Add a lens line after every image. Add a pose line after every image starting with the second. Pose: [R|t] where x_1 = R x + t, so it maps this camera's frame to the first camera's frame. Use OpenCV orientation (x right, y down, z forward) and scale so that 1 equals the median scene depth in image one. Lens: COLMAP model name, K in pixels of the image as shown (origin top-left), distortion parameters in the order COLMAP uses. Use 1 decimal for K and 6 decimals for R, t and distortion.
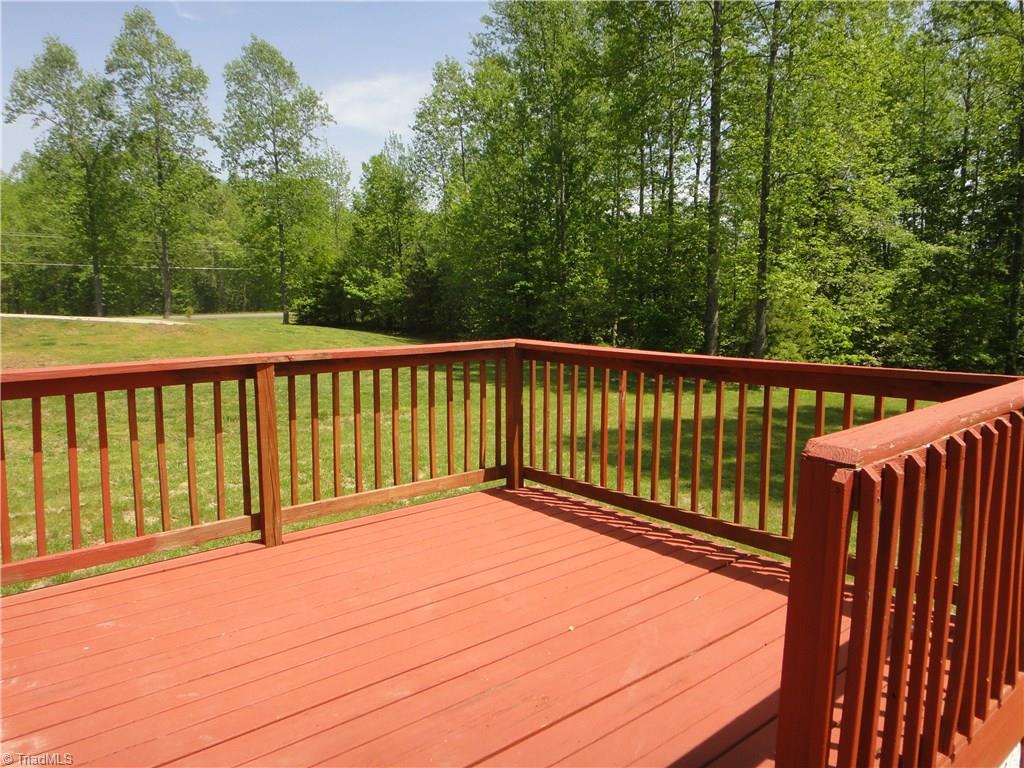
lens RADIAL K [[736.5, 0, 510.1], [0, 736.5, 378.3], [0, 0, 1]] dist [0.002080, -0.000487]
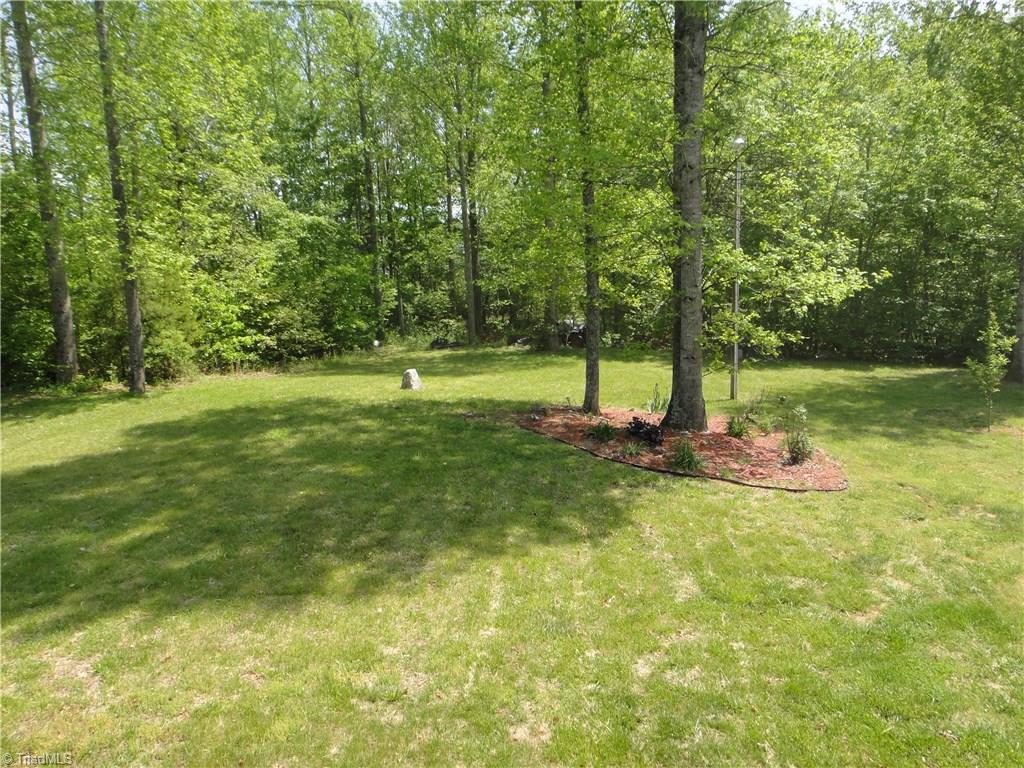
lens RADIAL K [[736.5, 0, 510.1], [0, 736.5, 378.3], [0, 0, 1]] dist [0.002080, -0.000487]
pose [[0.689021, -0.138719, 0.711342, 0.042102], [0.111509, 0.990115, 0.085073, -0.021375], [-0.716112, 0.020704, 0.697678, 0.143674]]
